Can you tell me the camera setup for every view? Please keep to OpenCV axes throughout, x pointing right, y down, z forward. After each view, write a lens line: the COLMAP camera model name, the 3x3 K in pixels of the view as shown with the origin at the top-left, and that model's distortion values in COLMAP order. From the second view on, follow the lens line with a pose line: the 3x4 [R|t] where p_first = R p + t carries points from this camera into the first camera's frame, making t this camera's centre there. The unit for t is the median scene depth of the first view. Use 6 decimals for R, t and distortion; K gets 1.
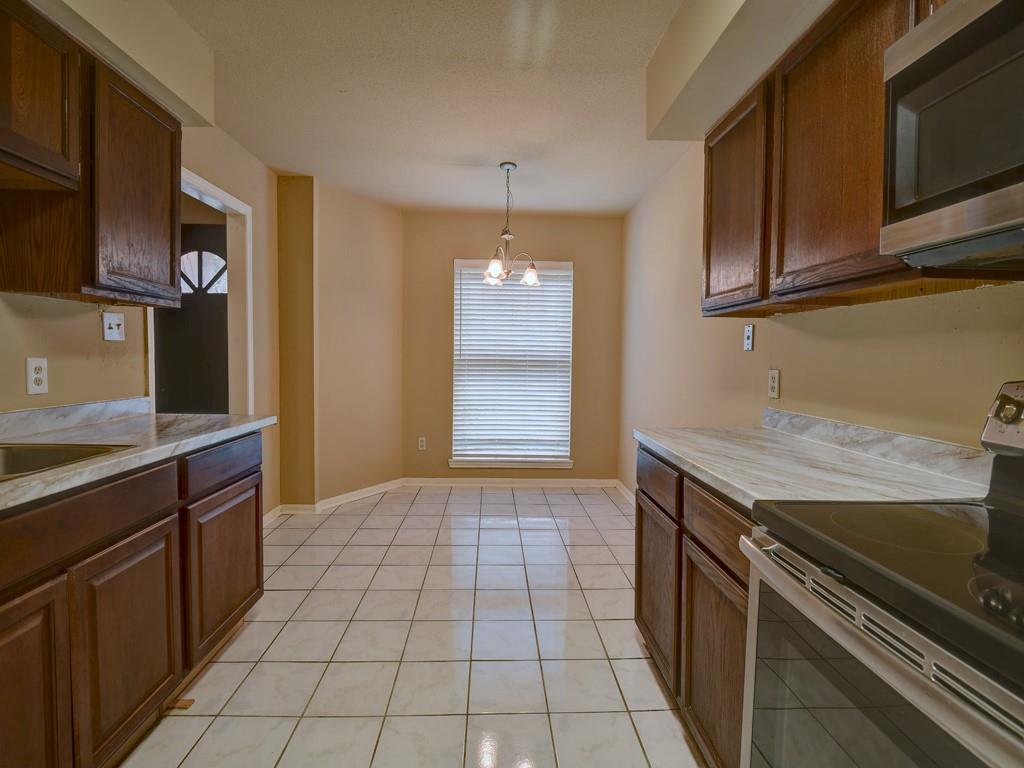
lens RADIAL K [[464.8, 0, 509.4], [0, 464.8, 383.9], [0, 0, 1]] dist [-0.001955, -0.000184]
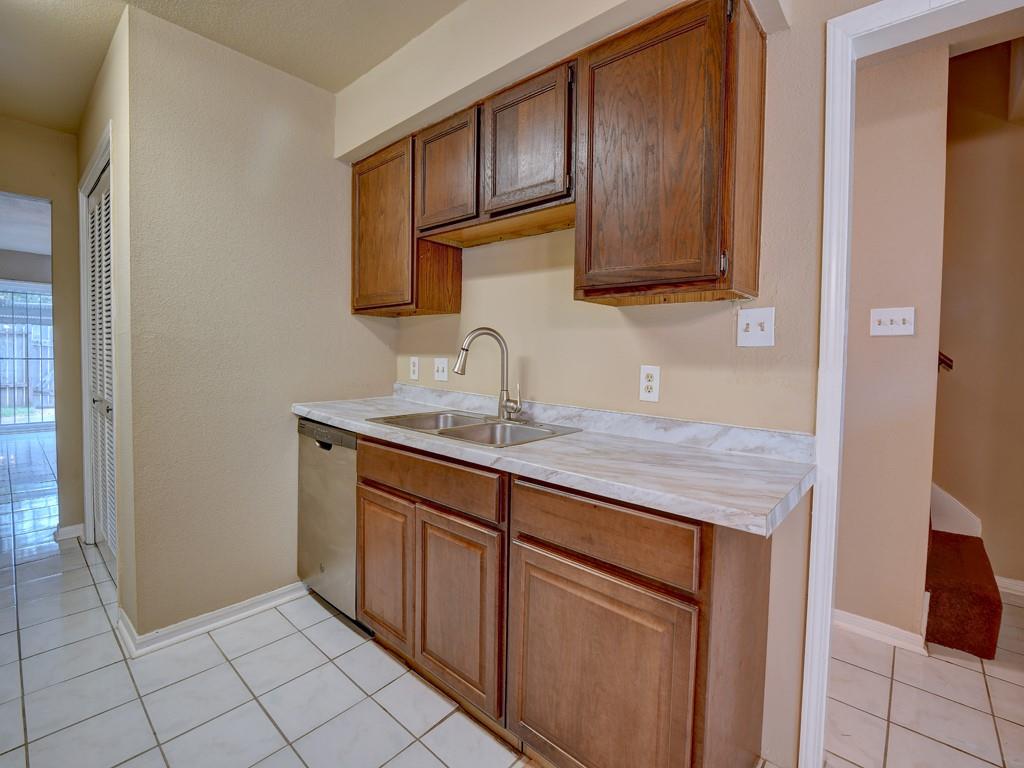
lens RADIAL K [[464.8, 0, 512.0], [0, 464.8, 379.1], [0, 0, 1]] dist [-0.001955, -0.000184]
pose [[-0.692997, 0.010563, -0.720863, -0.082953], [-0.079386, 0.992694, 0.090864, -0.093323], [0.716556, 0.120195, -0.687096, 1.460764]]
